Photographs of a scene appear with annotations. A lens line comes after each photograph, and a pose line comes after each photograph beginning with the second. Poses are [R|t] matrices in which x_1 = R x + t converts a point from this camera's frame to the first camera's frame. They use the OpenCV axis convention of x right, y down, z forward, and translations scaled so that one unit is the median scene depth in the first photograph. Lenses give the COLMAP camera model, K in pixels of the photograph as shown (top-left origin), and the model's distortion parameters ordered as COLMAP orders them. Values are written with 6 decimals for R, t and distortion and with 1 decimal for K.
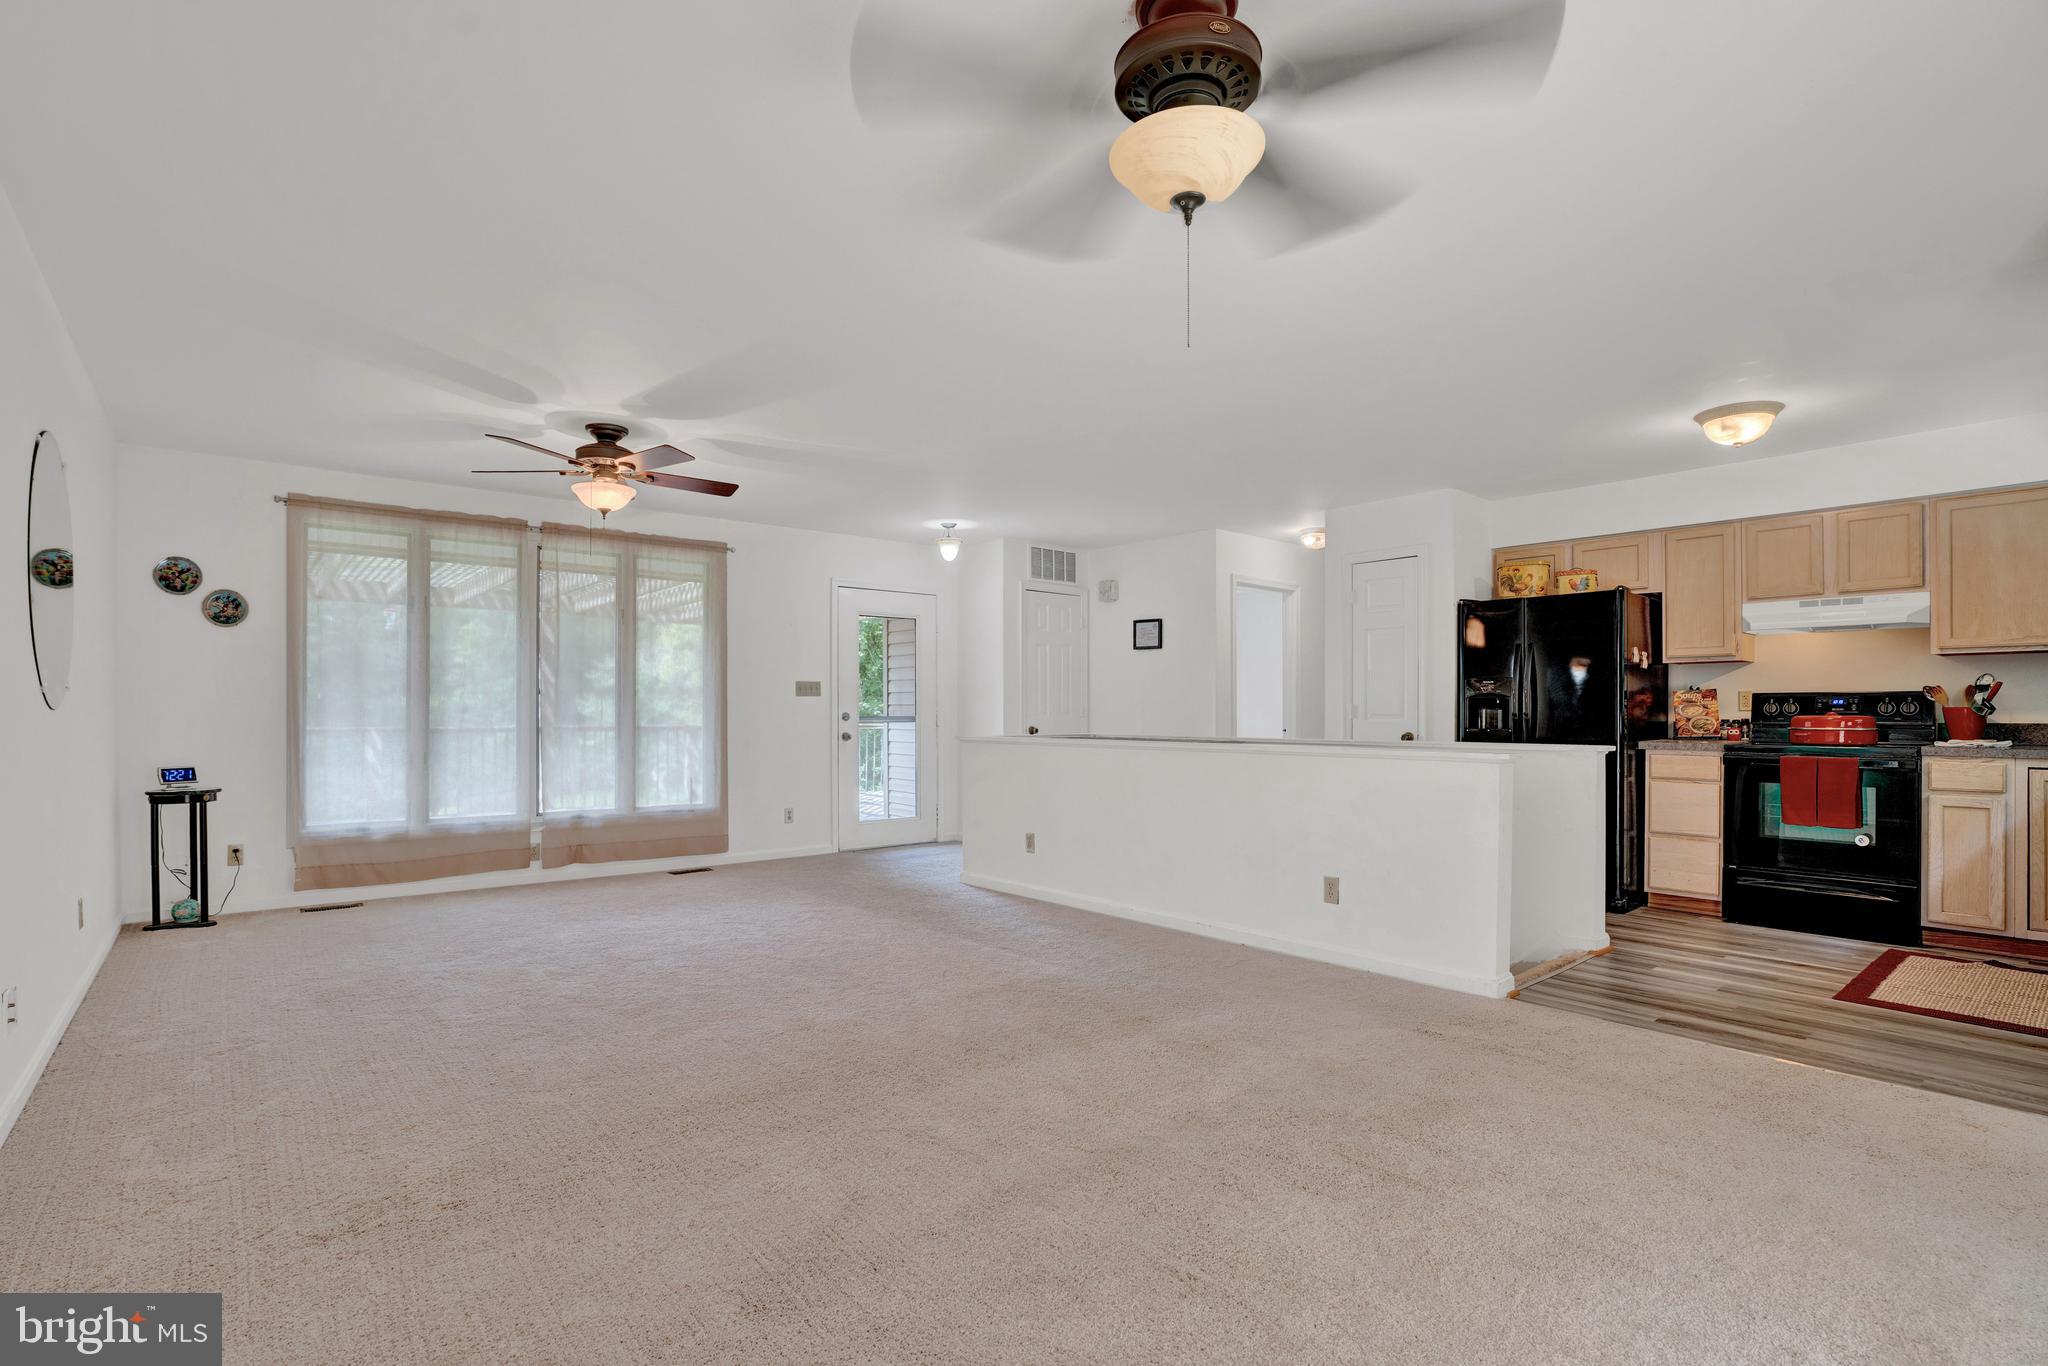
lens RADIAL K [[951.9, 0, 1020.0], [0, 951.9, 715.4], [0, 0, 1]] dist [-0.047379, 0.015962]
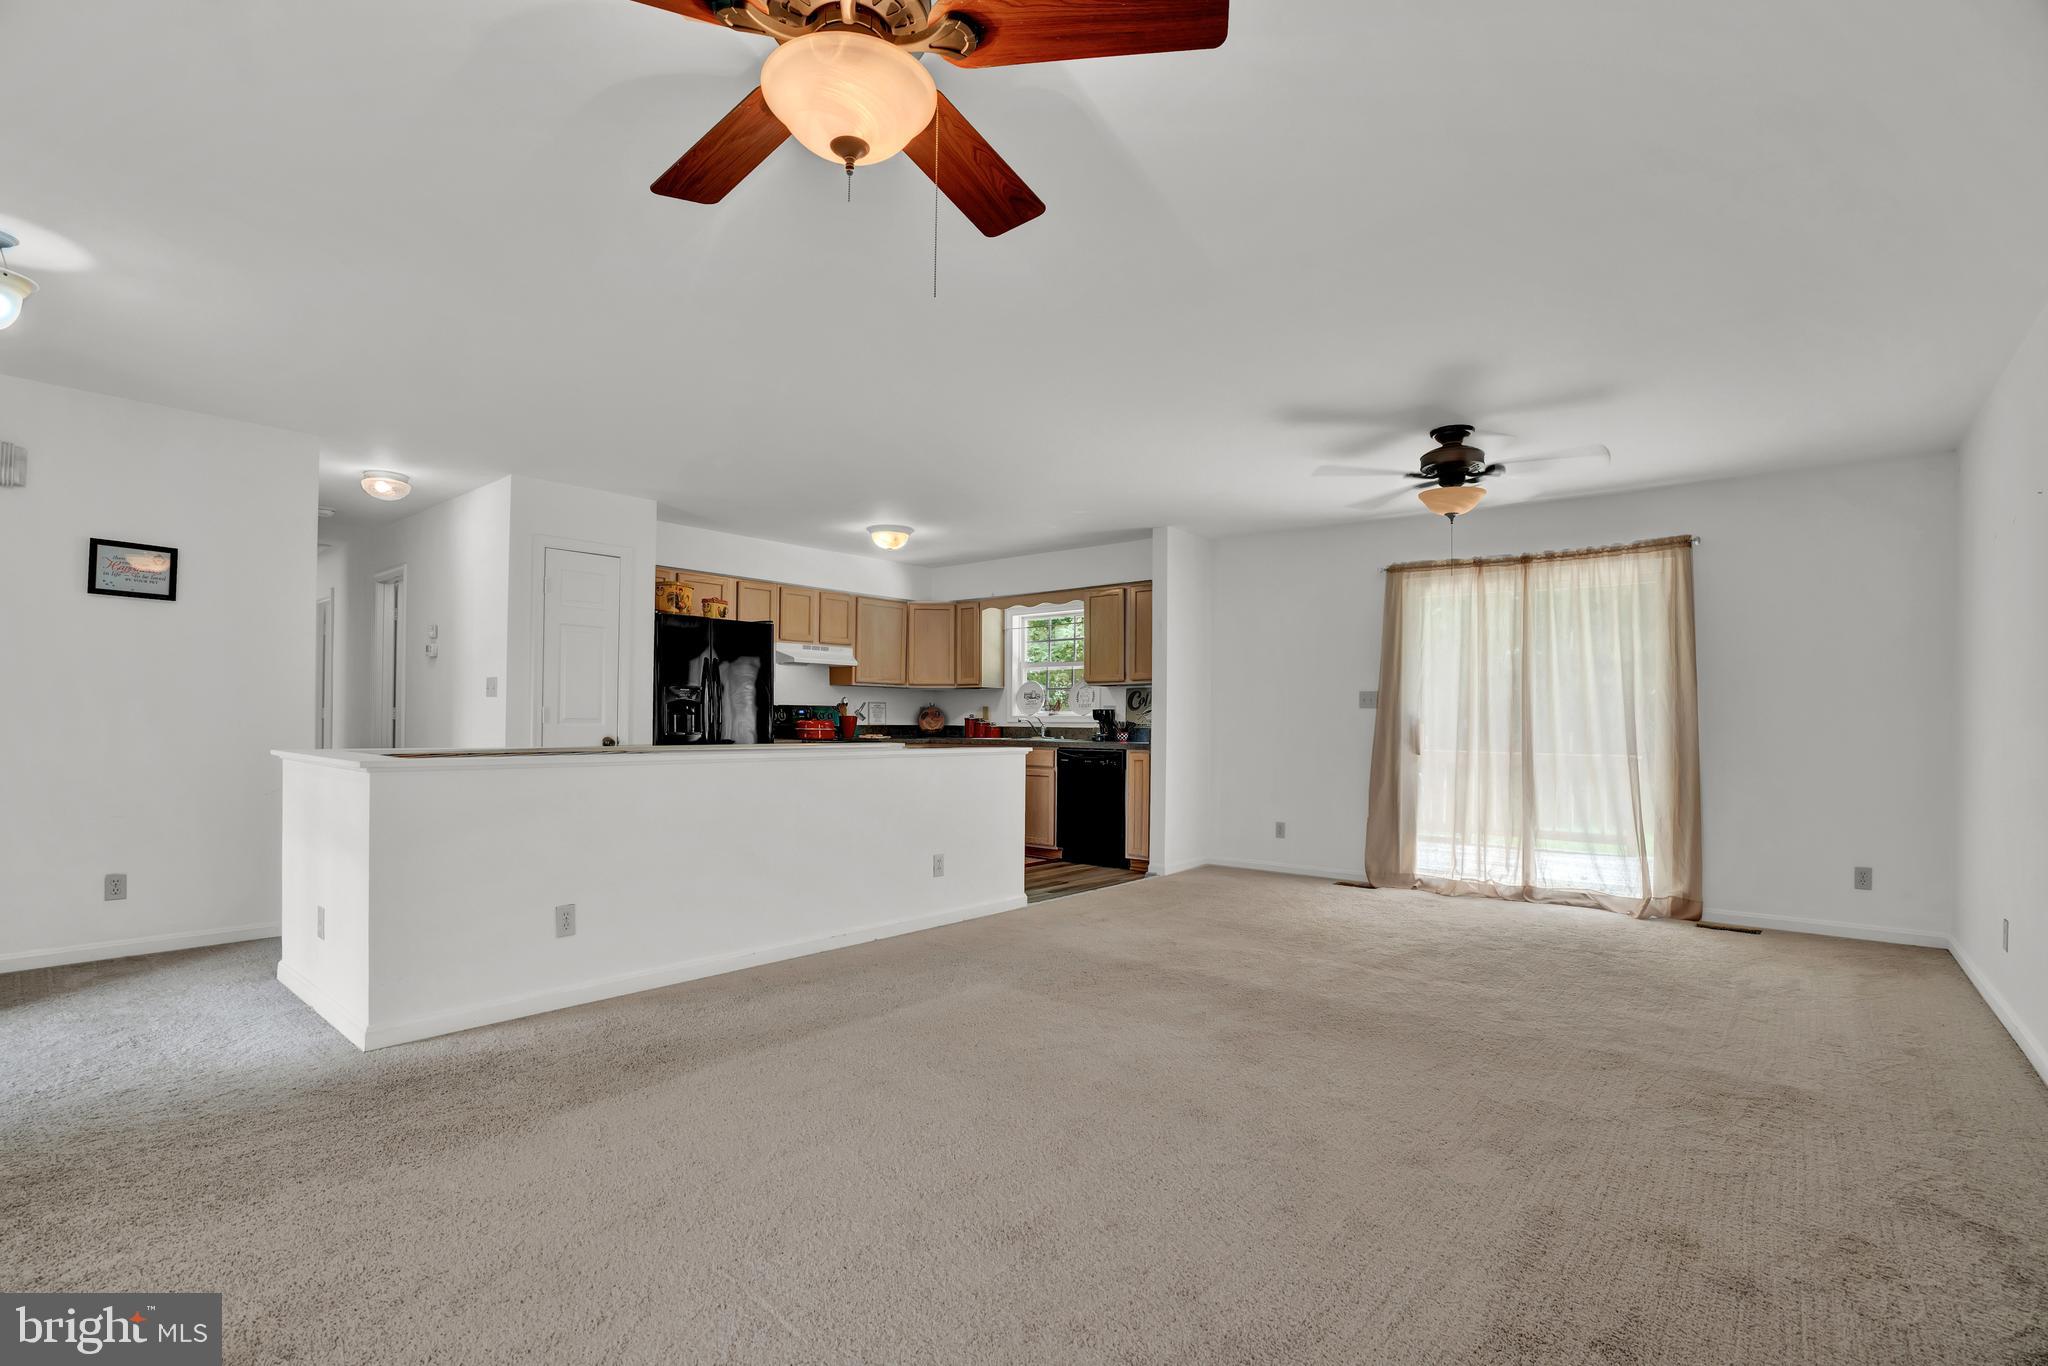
lens RADIAL K [[951.9, 0, 1008.7], [0, 951.9, 696.9], [0, 0, 1]] dist [-0.047379, 0.015962]
pose [[-0.162856, 0.023204, 0.986377, -0.713548], [-0.005752, 0.999684, -0.024466, -0.002811], [-0.986633, -0.009659, -0.162671, 0.889263]]
